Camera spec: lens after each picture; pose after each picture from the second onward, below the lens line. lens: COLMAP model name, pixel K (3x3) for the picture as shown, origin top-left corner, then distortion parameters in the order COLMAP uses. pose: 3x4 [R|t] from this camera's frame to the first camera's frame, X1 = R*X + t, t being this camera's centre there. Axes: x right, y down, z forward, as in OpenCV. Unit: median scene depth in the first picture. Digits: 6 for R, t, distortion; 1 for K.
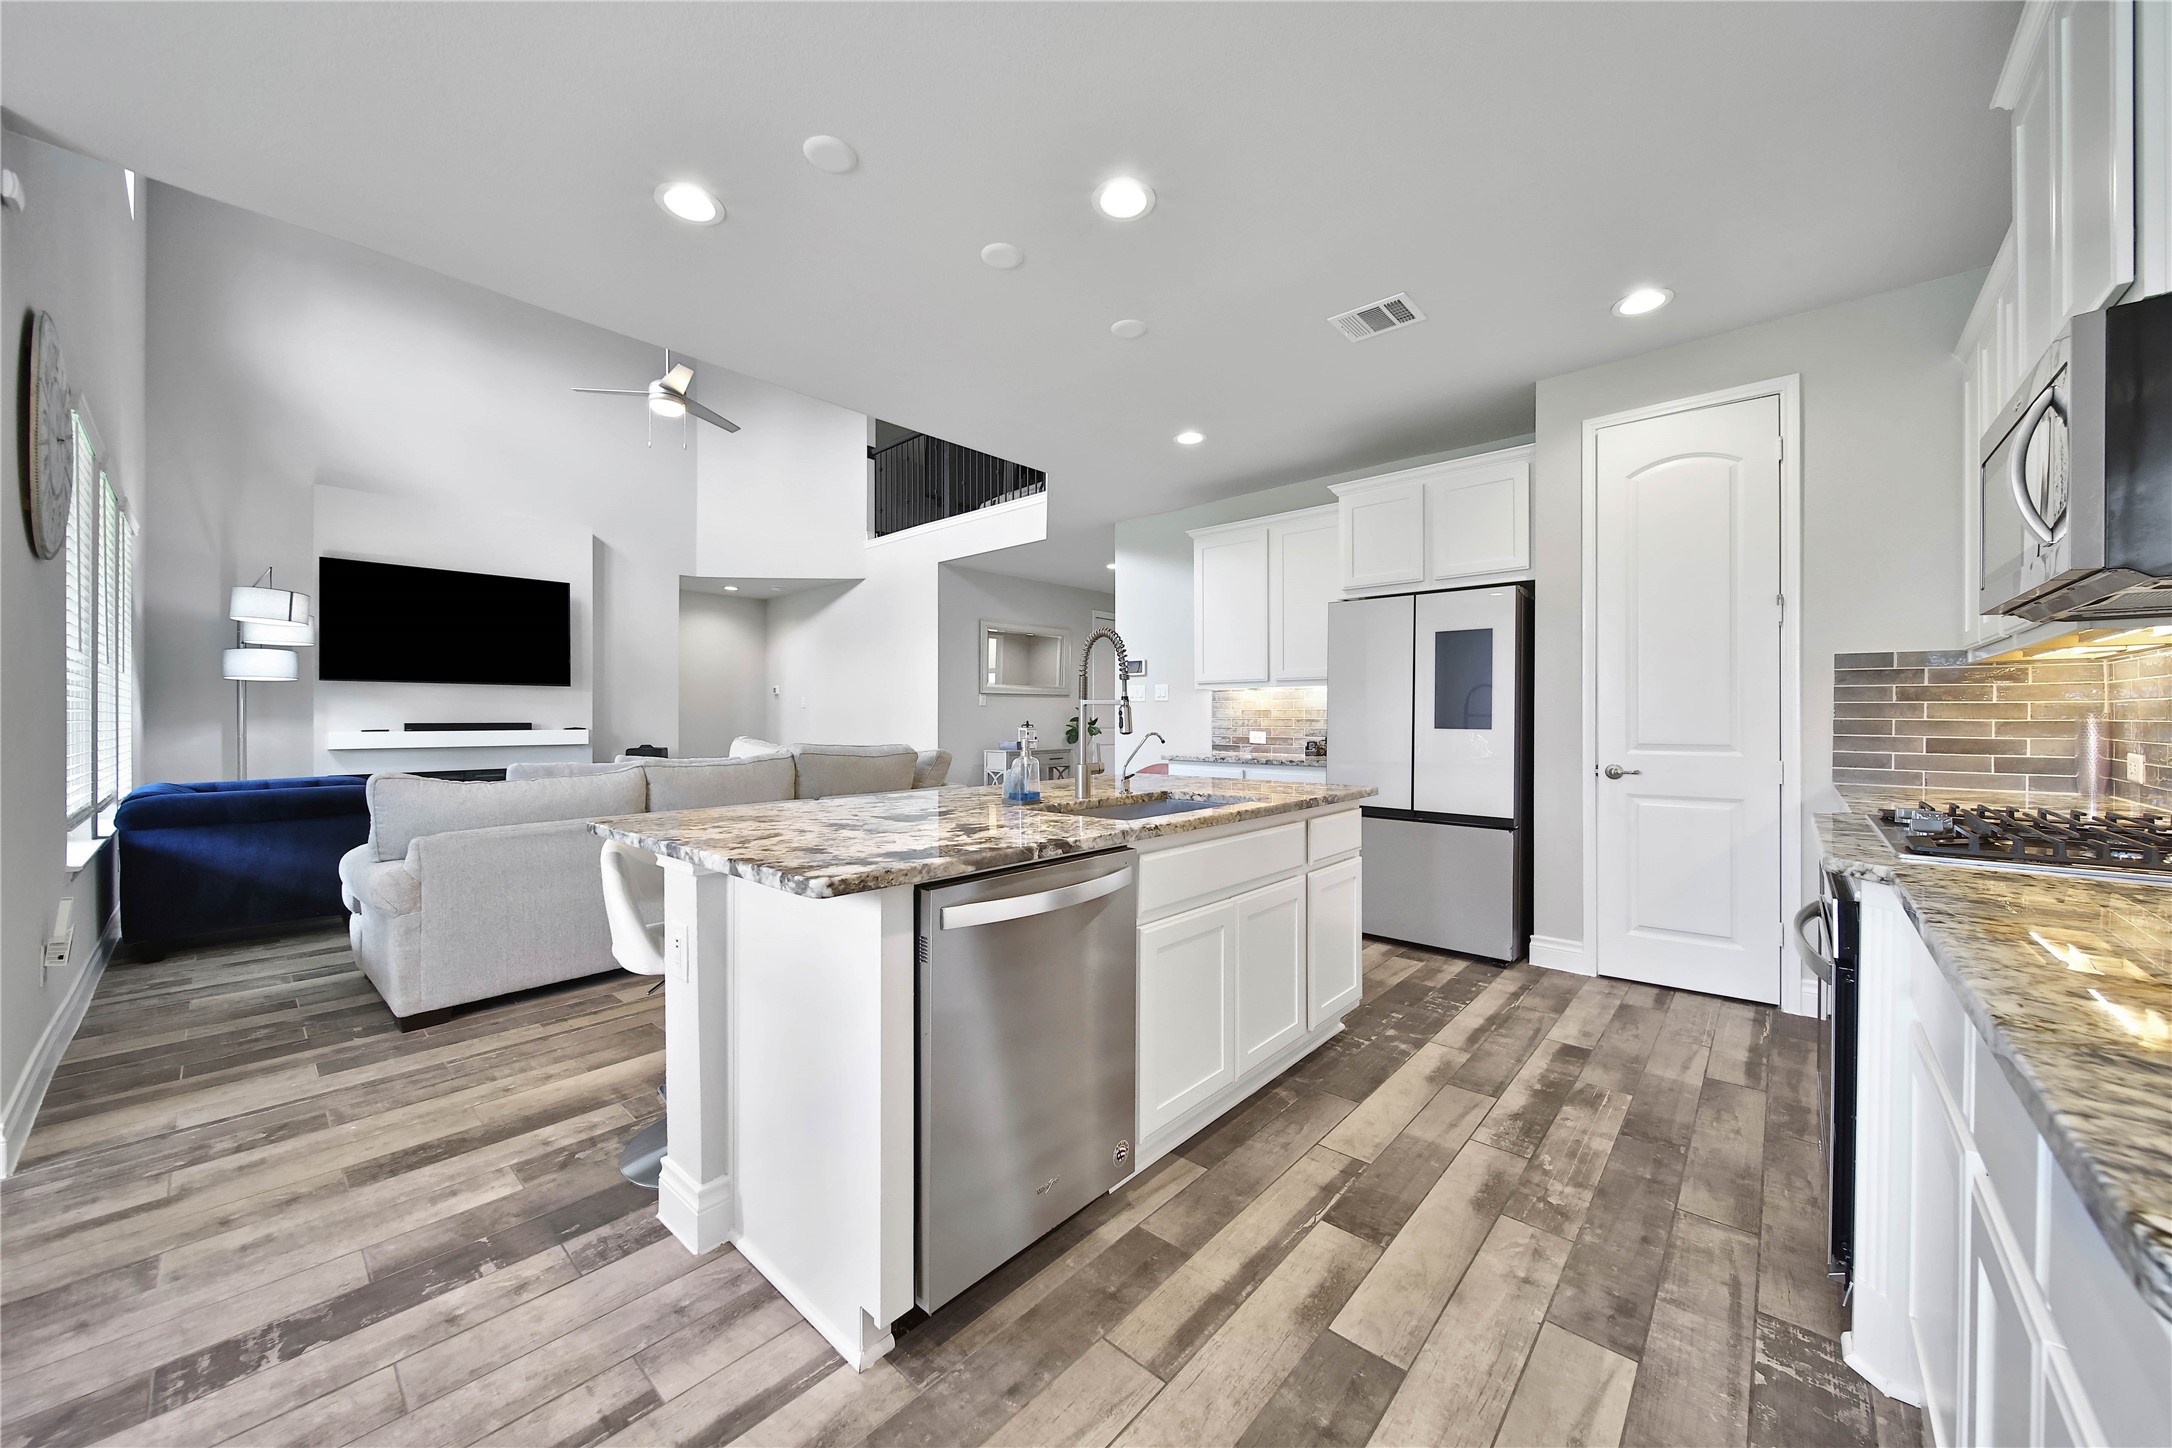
lens RADIAL K [[775.3, 0, 1081.1], [0, 775.3, 718.6], [0, 0, 1]] dist [-0.004854, -0.000410]
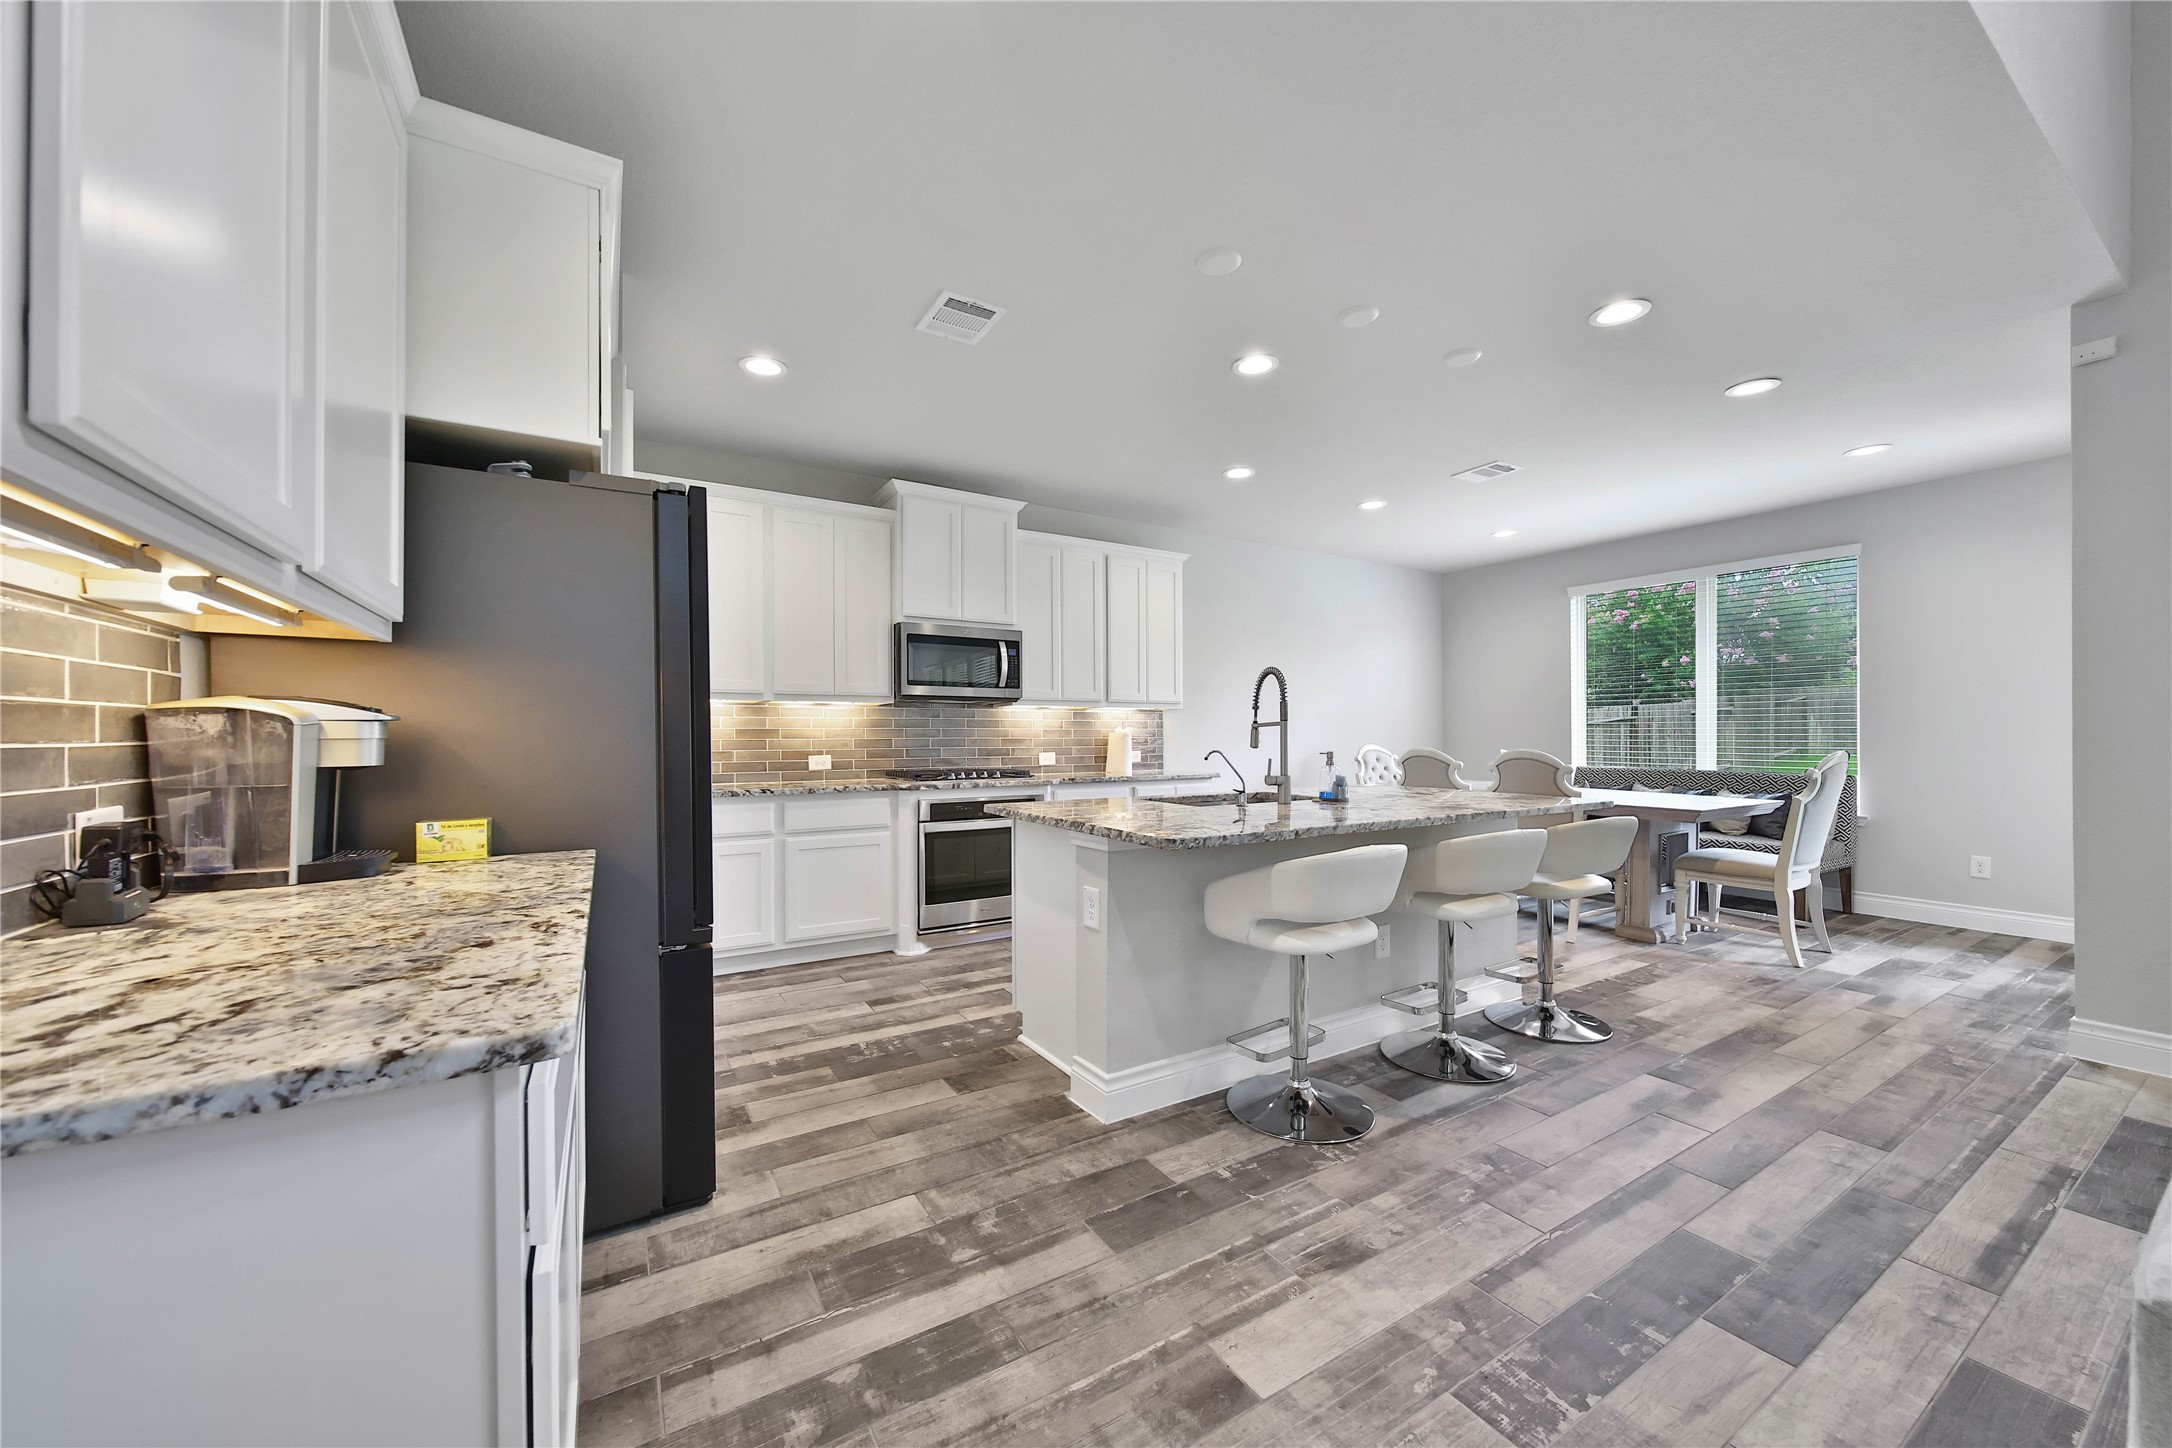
lens RADIAL K [[798.2, 0, 1068.5], [0, 798.2, 730.1], [0, 0, 1]] dist [-0.000973, -0.000493]
pose [[-0.956626, 0.004859, 0.291278, -0.044913], [0.003391, 0.999979, -0.005547, -0.006257], [-0.291299, -0.004318, -0.956622, 2.619192]]
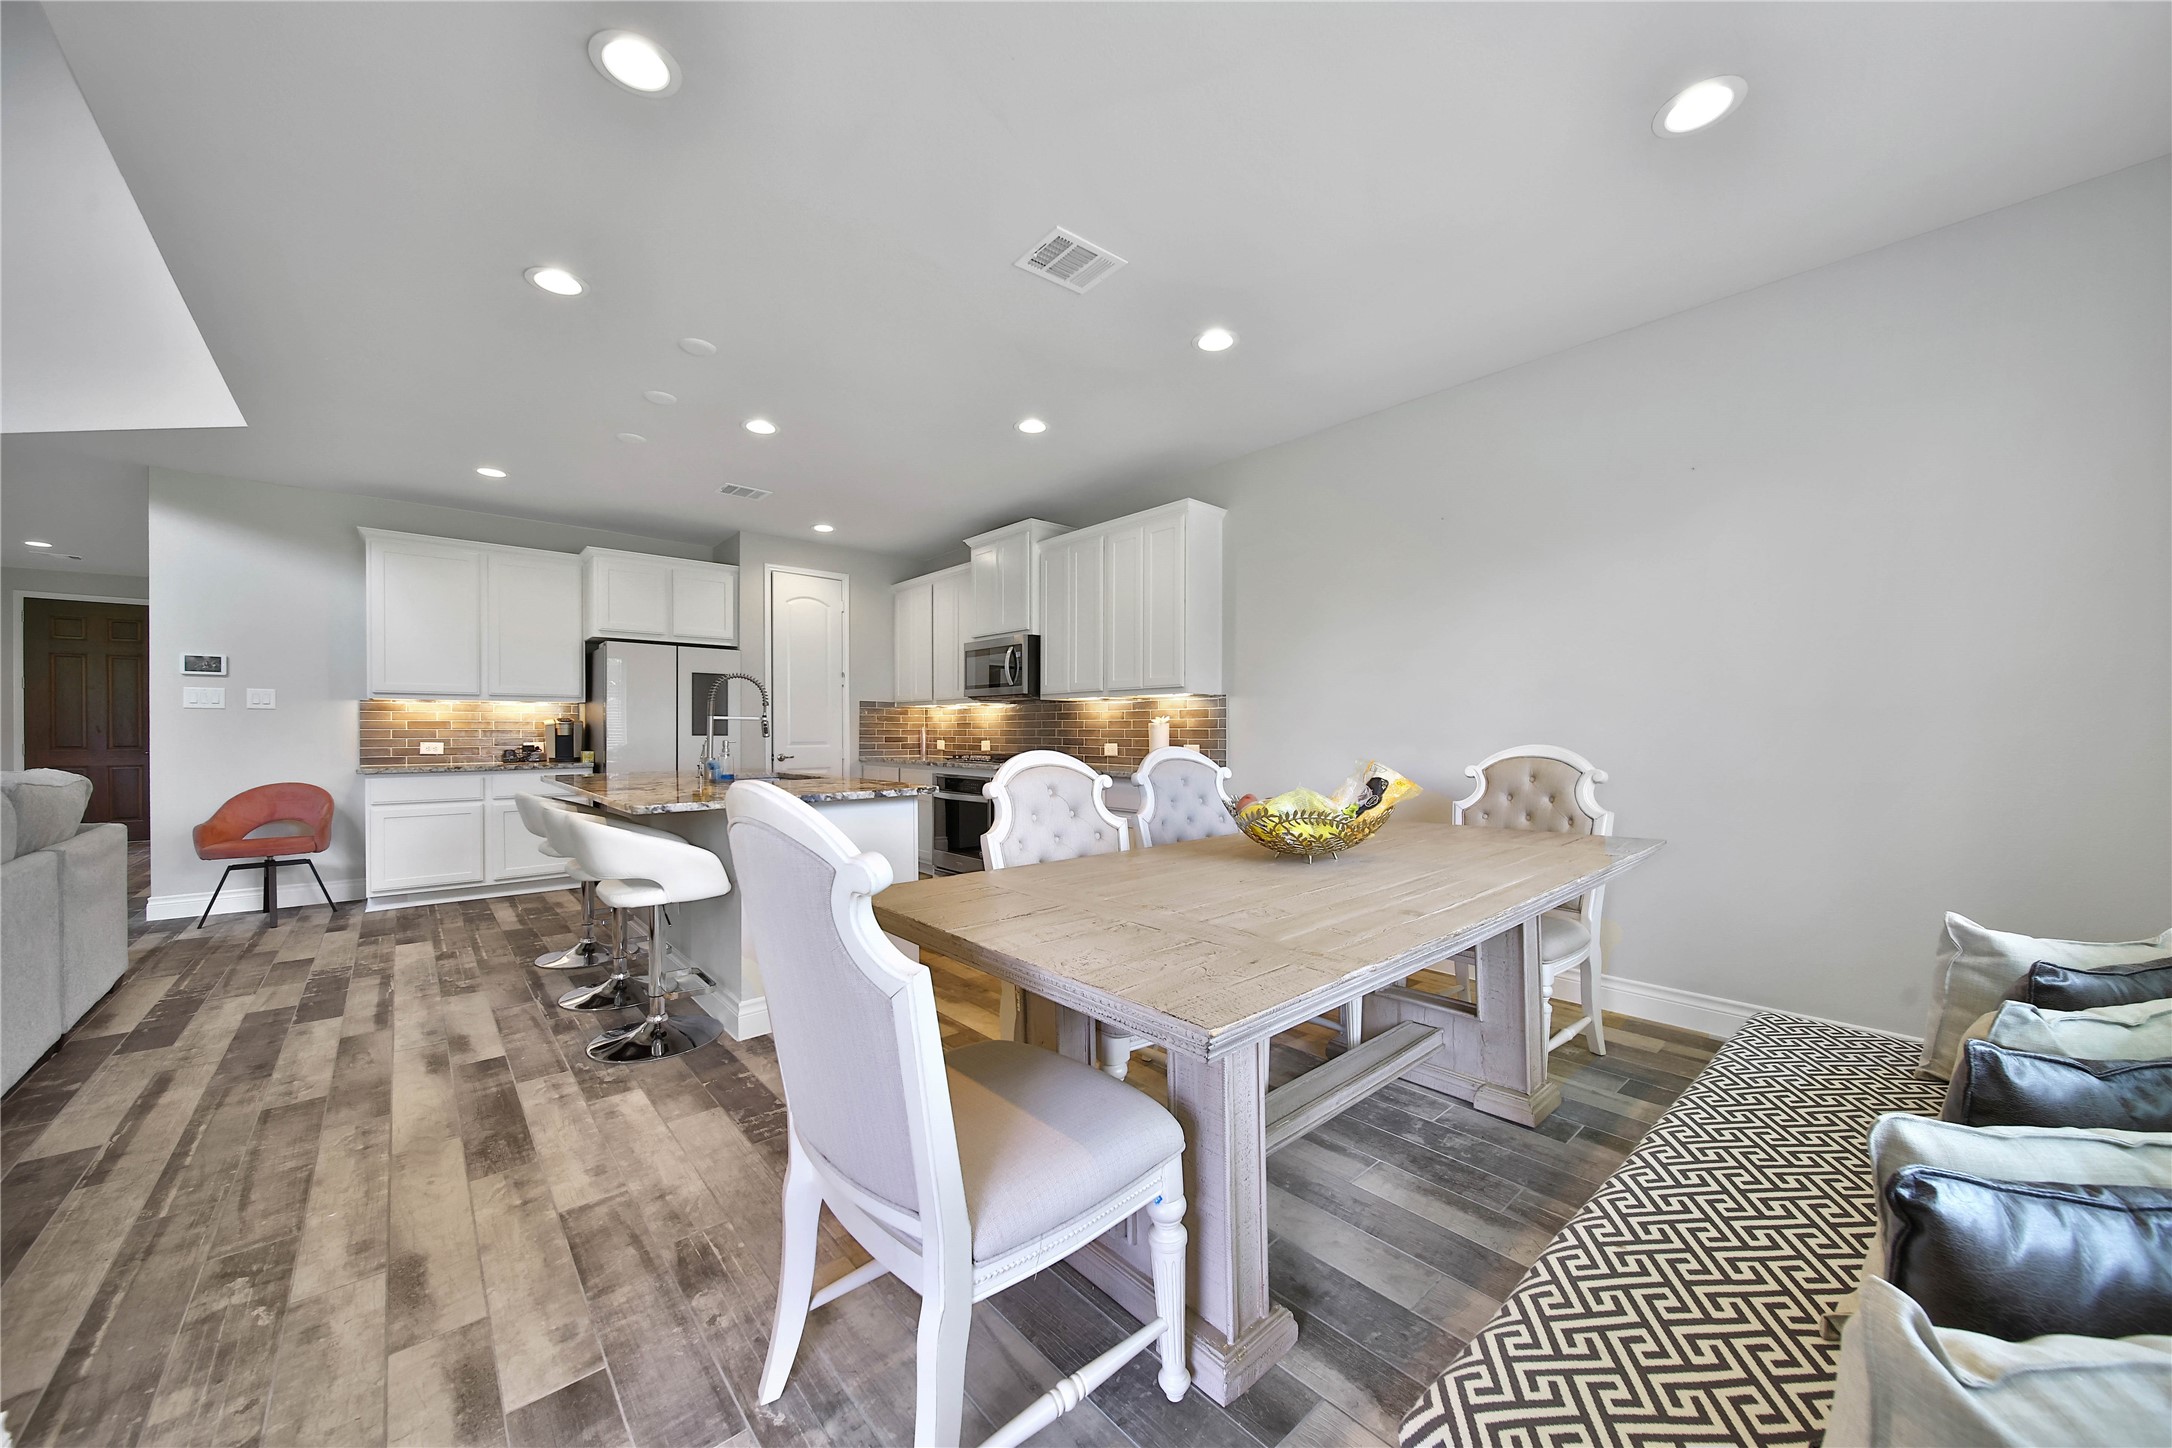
lens RADIAL K [[775.3, 0, 1081.1], [0, 775.3, 718.6], [0, 0, 1]] dist [-0.004854, -0.000410]
pose [[0.117380, 0.013635, 0.992993, -1.676709], [0.002968, 0.999896, -0.014081, 0.005055], [-0.993083, 0.004600, 0.117328, 0.091227]]
